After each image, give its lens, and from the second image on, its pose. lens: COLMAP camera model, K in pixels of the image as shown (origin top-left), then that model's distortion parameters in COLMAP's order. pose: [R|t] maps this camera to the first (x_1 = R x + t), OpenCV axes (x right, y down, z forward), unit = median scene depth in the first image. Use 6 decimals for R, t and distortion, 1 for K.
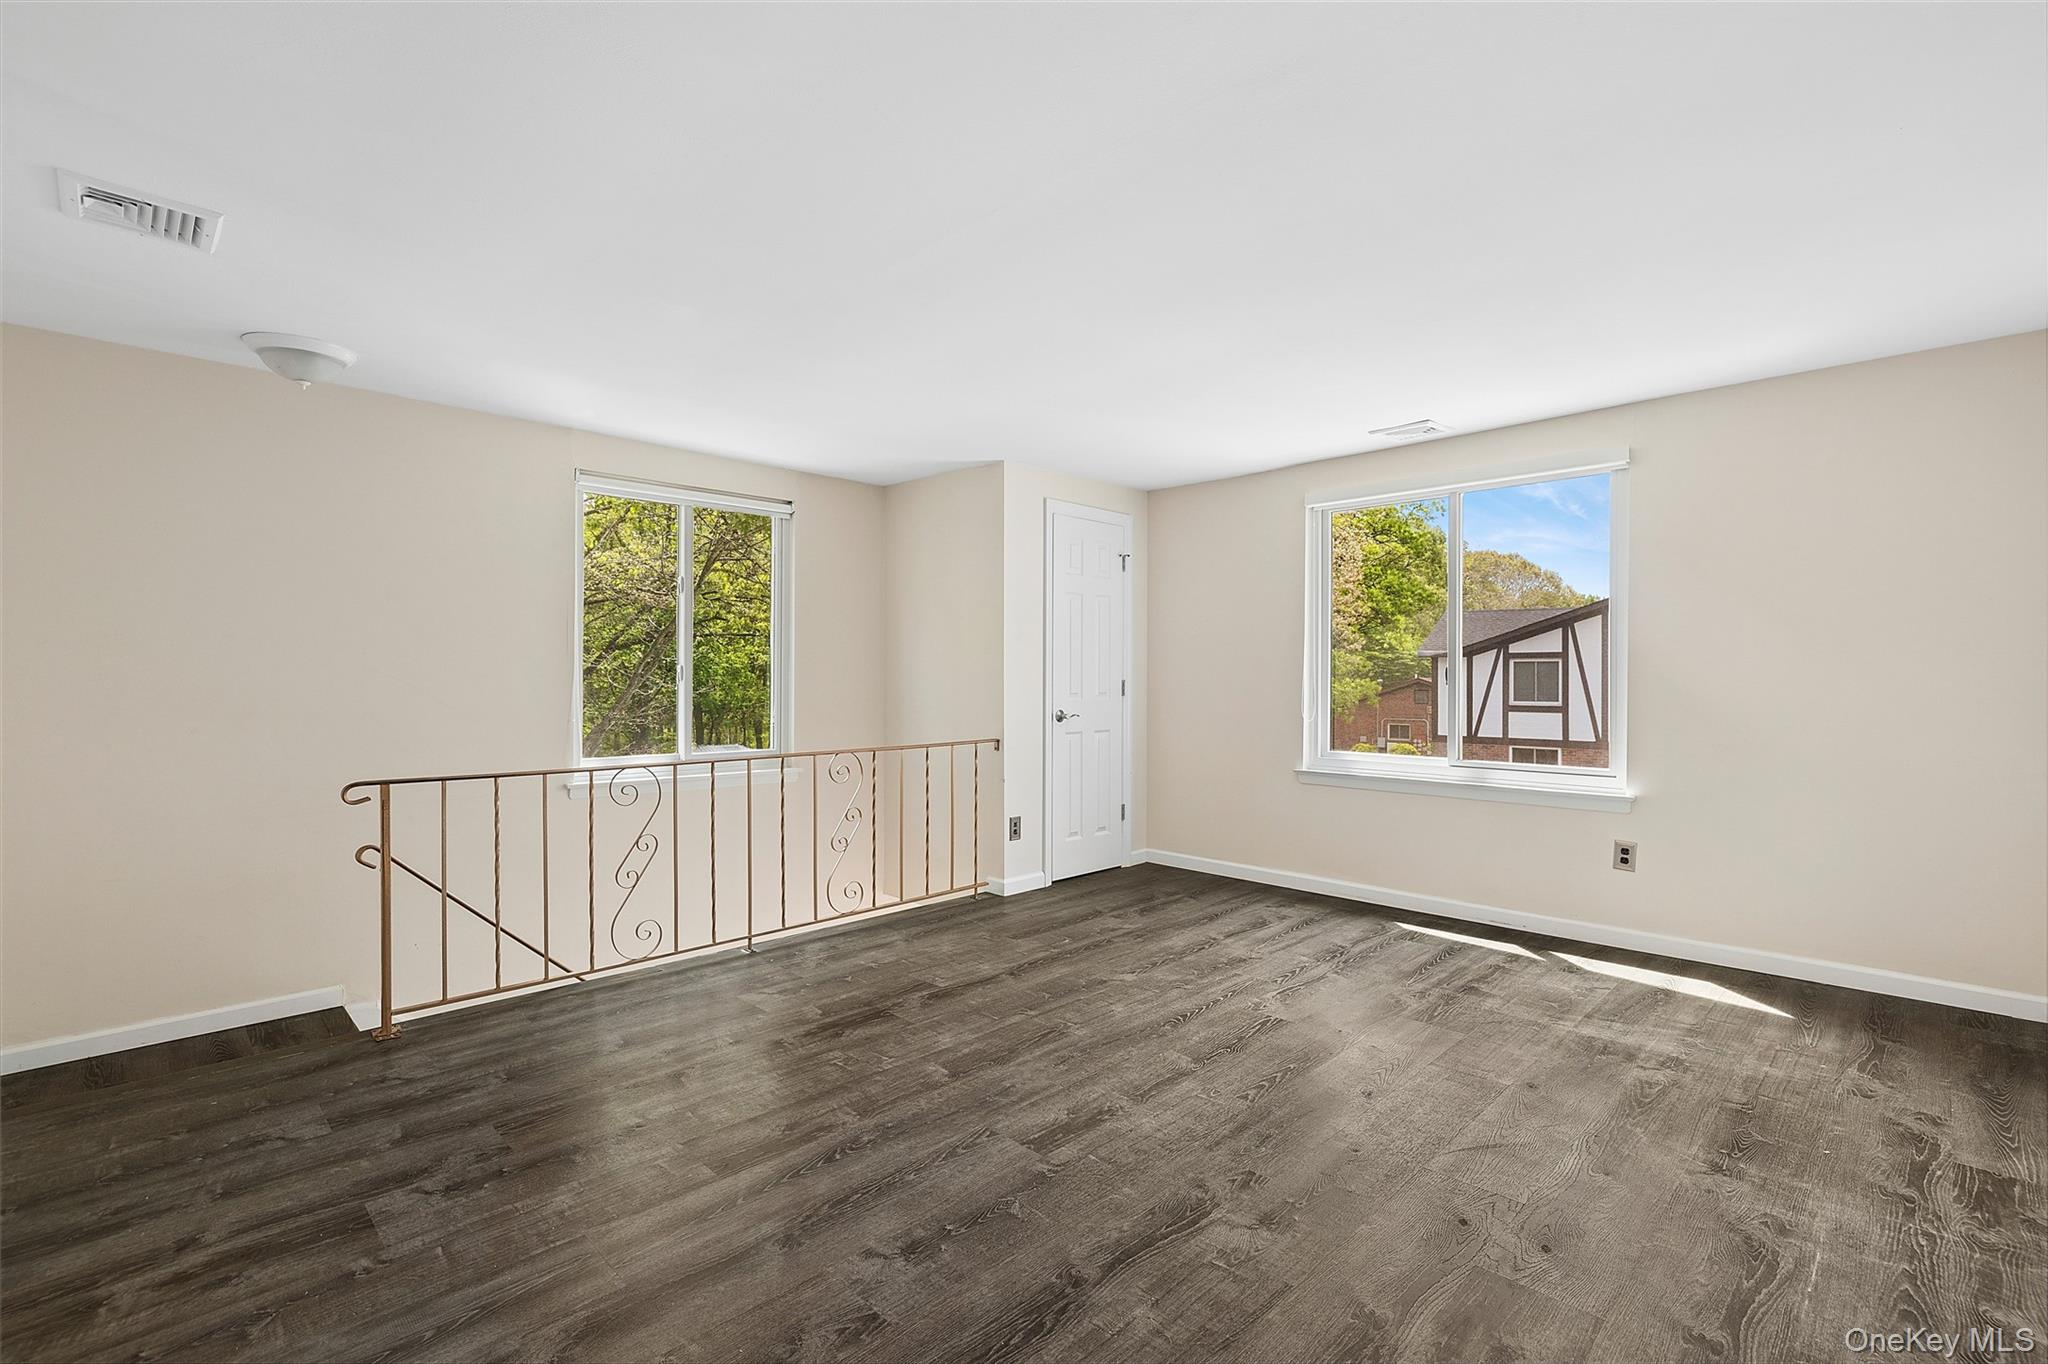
lens RADIAL K [[912.5, 0, 1031.8], [0, 912.5, 688.6], [0, 0, 1]] dist [-0.007291, 0.000860]
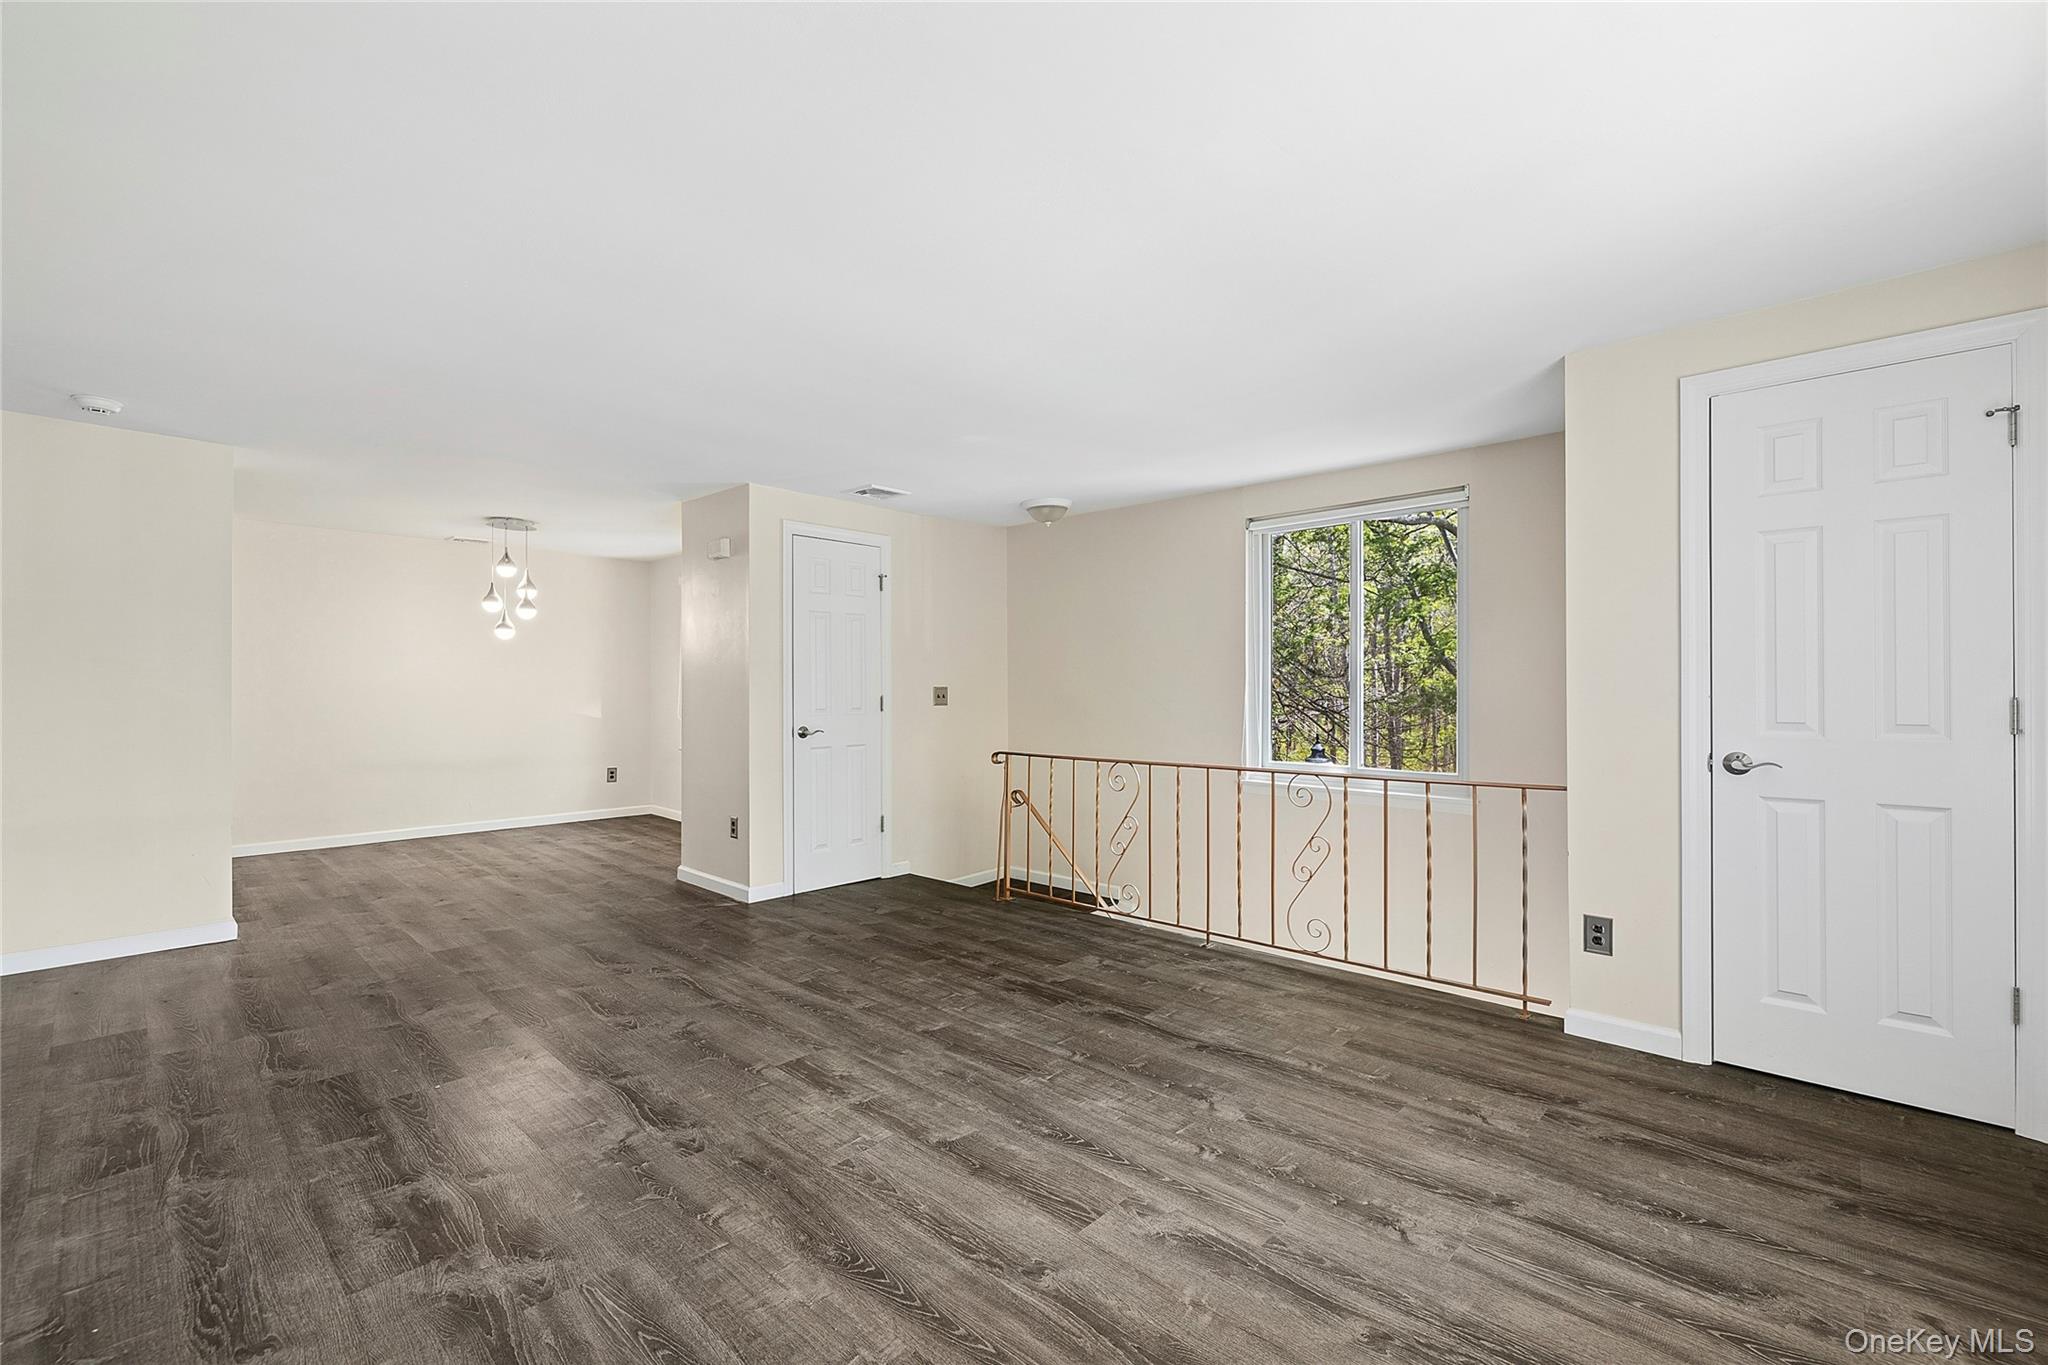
lens RADIAL K [[879.4, 0, 1034.1], [0, 879.4, 685.6], [0, 0, 1]] dist [0.002446, -0.001180]
pose [[0.029511, -0.007380, -0.999537, 0.748915], [-0.010313, 0.999917, -0.007687, -0.010405], [0.999511, 0.010535, 0.029433, 0.781477]]
